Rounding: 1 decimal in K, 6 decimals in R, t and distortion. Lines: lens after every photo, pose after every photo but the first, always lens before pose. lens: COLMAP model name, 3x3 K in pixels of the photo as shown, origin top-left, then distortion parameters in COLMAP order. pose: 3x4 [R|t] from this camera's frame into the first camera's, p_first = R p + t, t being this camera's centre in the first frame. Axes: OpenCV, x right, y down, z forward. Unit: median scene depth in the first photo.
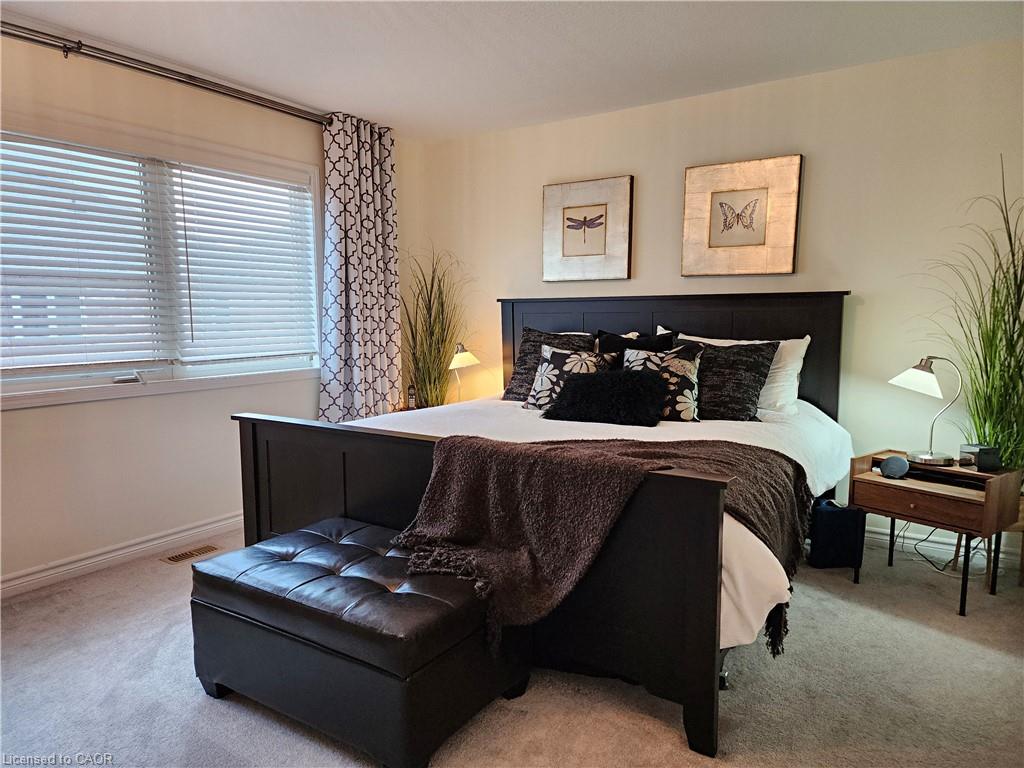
lens RADIAL K [[689.7, 0, 508.3], [0, 689.7, 384.1], [0, 0, 1]] dist [0.070744, -0.008791]
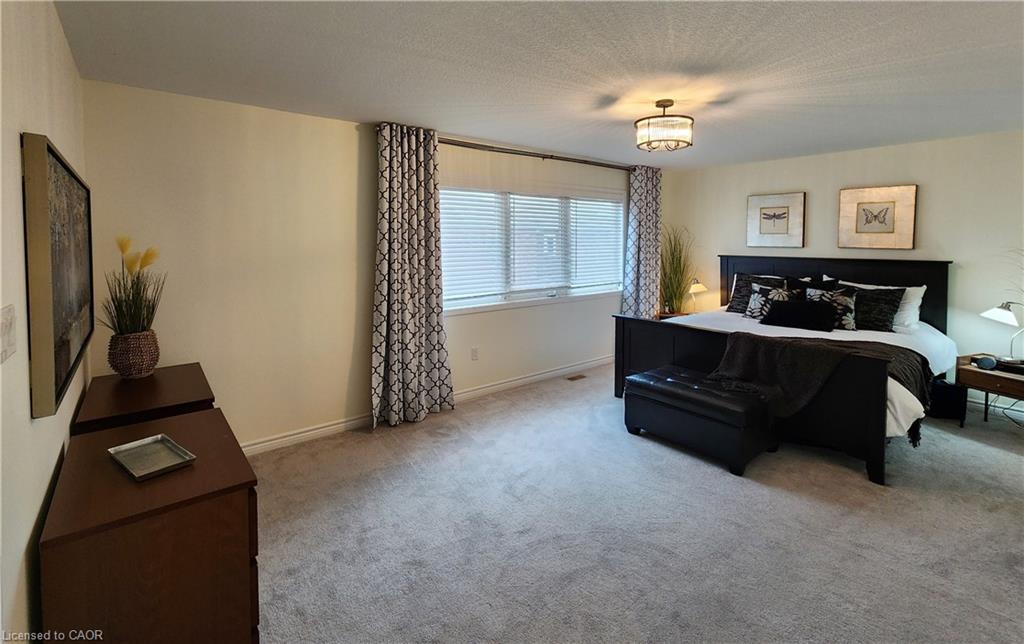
lens RADIAL K [[432.7, 0, 547.1], [0, 432.7, 259.1], [0, 0, 1]] dist [0.003884, 0.001962]
pose [[0.955908, 0.011968, -0.293423, -0.161601], [-0.033976, 0.996967, -0.070024, -0.024840], [0.291694, 0.076906, 0.953415, -0.329193]]
